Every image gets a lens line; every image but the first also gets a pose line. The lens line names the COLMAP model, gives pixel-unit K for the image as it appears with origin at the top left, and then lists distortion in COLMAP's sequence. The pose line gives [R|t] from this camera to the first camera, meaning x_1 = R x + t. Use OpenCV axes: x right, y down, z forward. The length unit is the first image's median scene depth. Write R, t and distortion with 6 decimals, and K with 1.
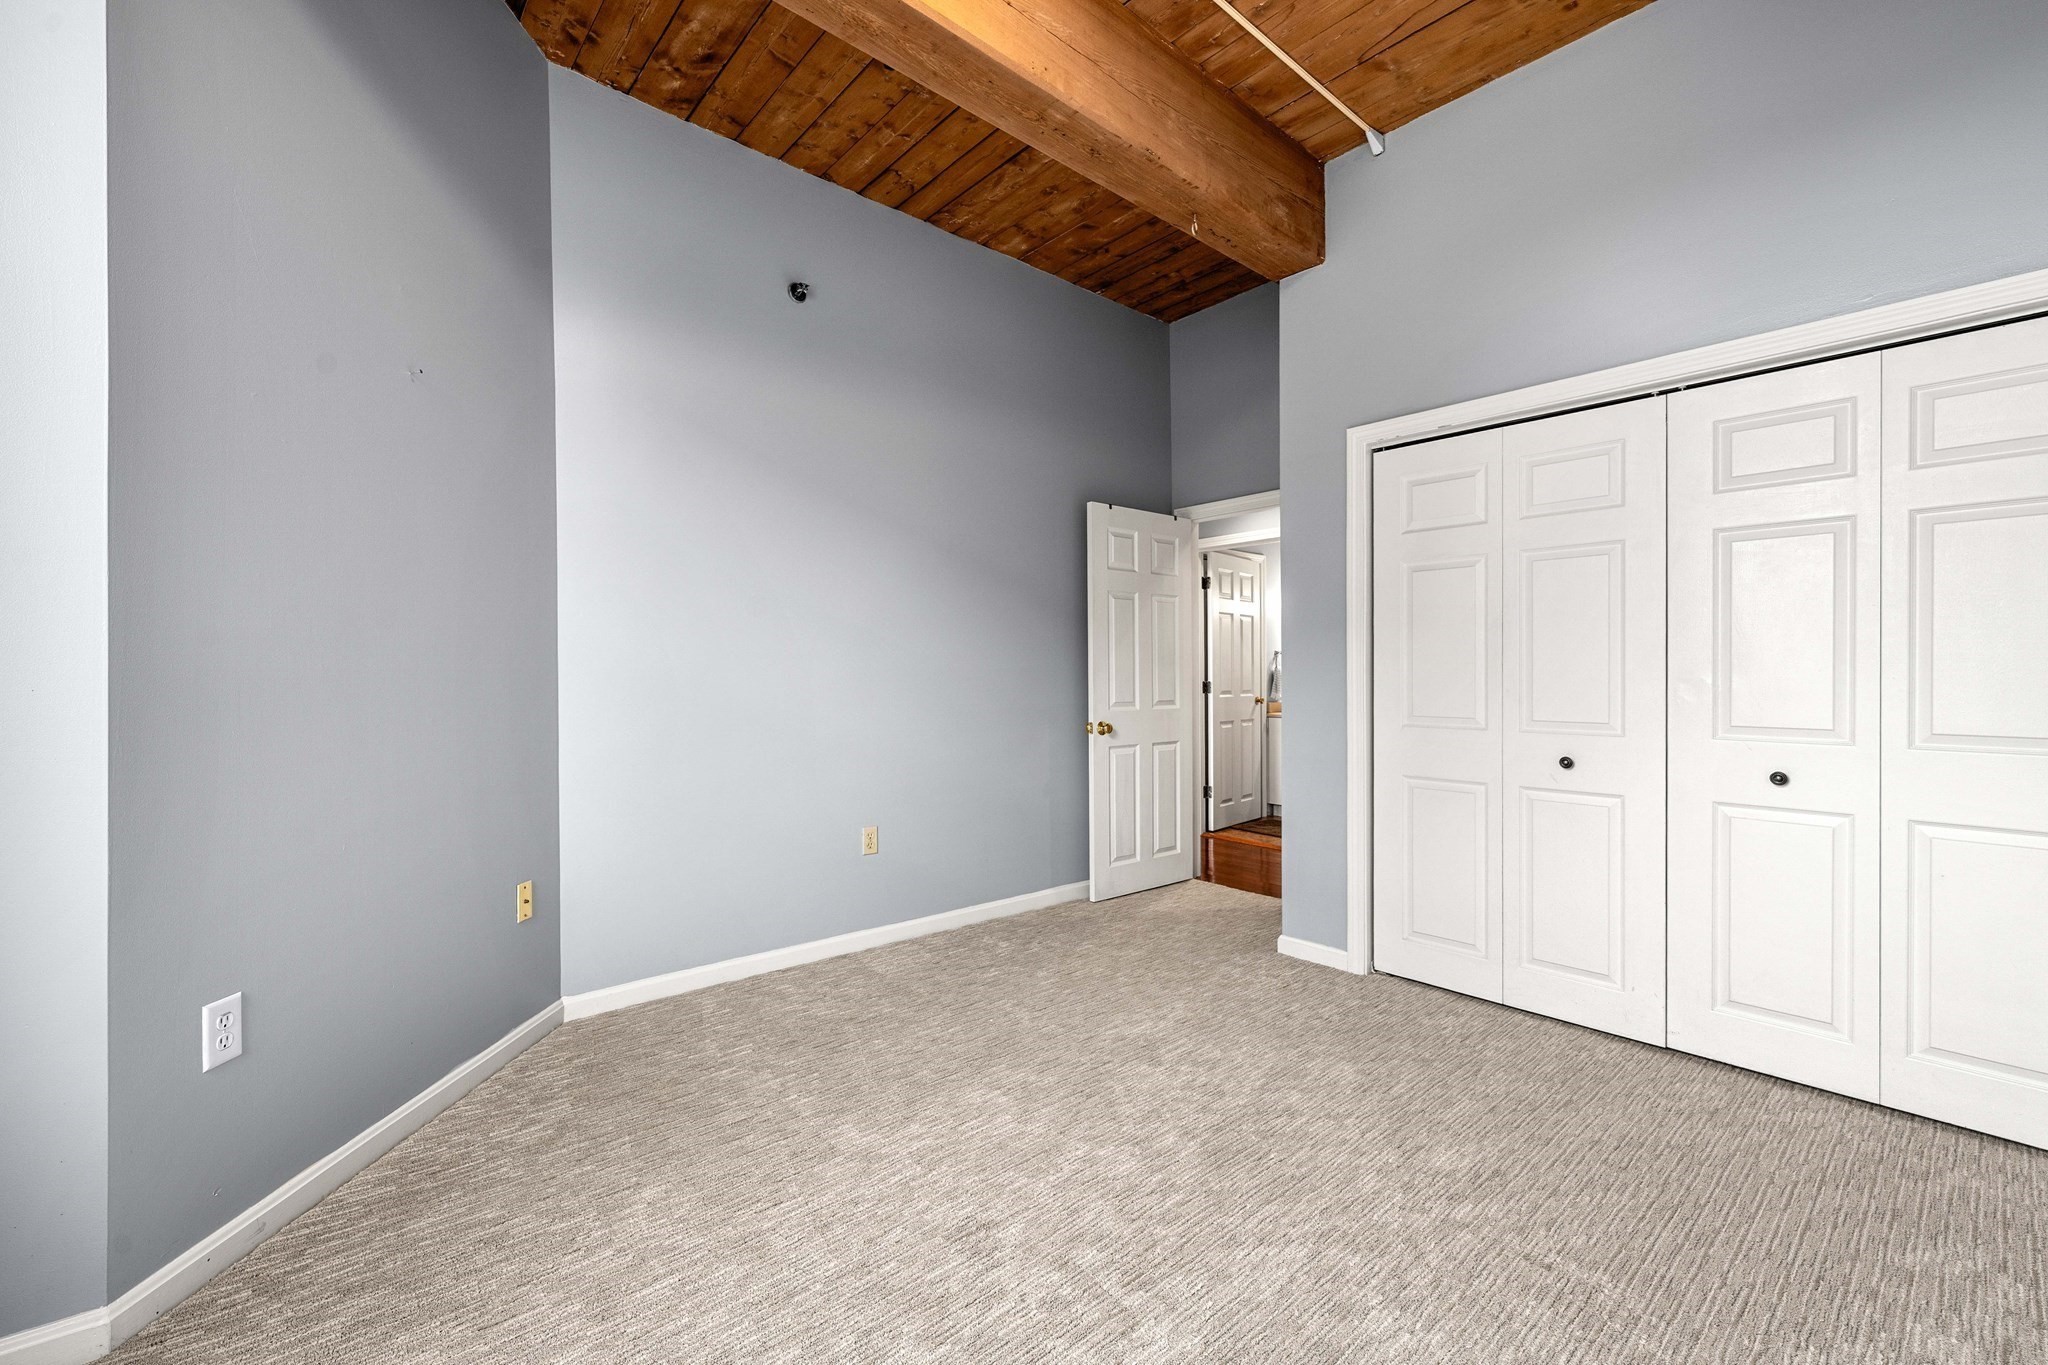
lens RADIAL K [[848.4, 0, 1024.0], [0, 848.4, 682.5], [0, 0, 1]] dist [-0.000806, -0.000209]
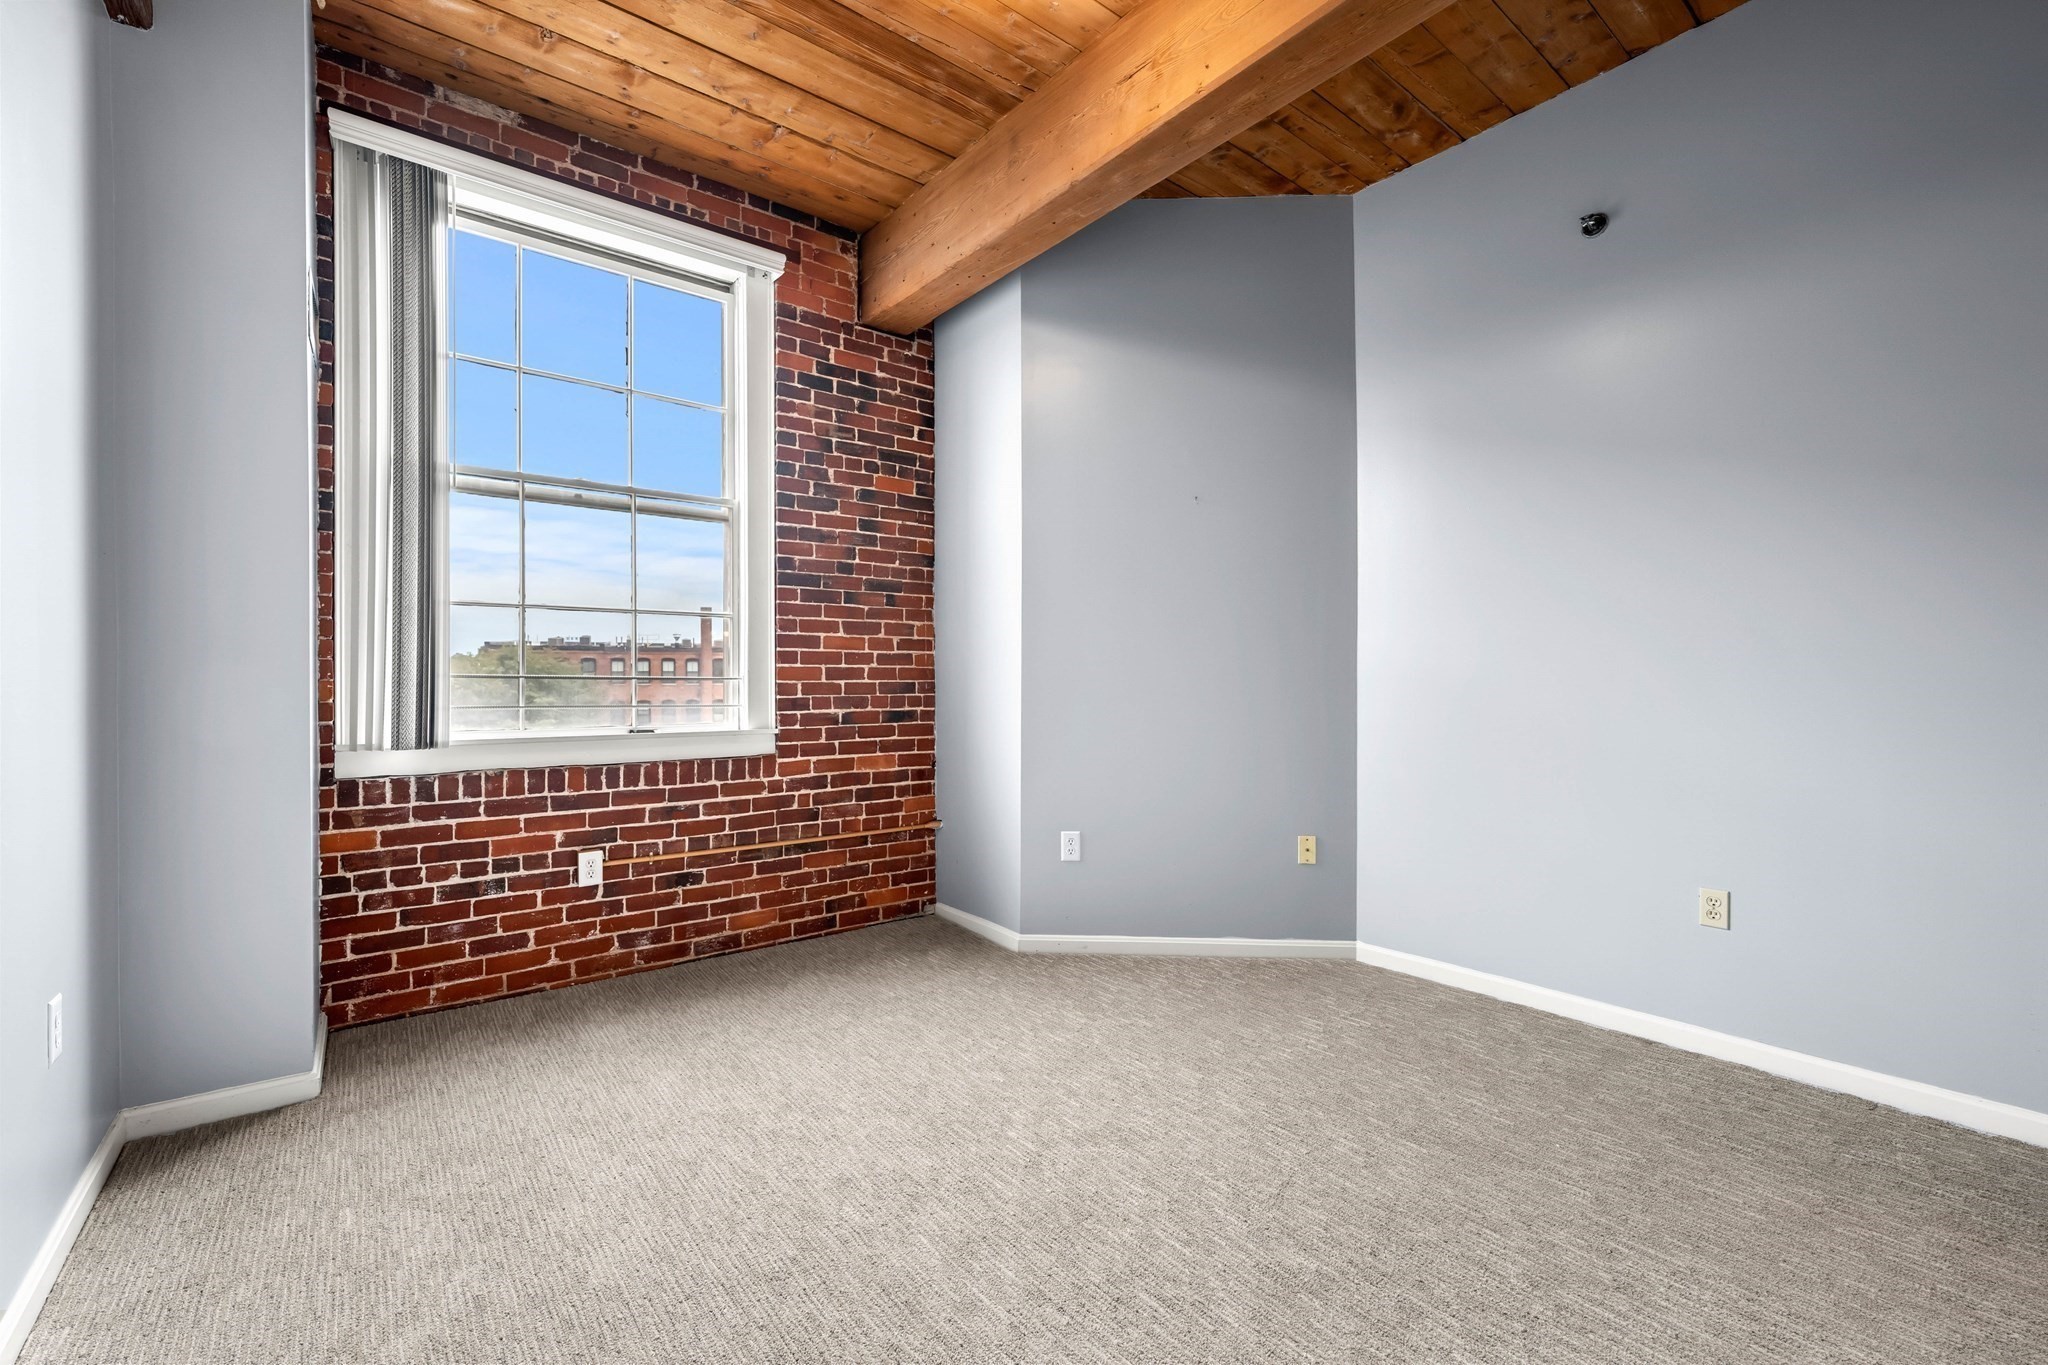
lens RADIAL K [[850.5, 0, 1025.4], [0, 850.5, 688.6], [0, 0, 1]] dist [0.001315, -0.000154]
pose [[-0.048842, 0.005309, -0.998792, 0.717197], [-0.002463, 0.999982, 0.005436, -0.004150], [0.998803, 0.002725, -0.048828, 0.566582]]
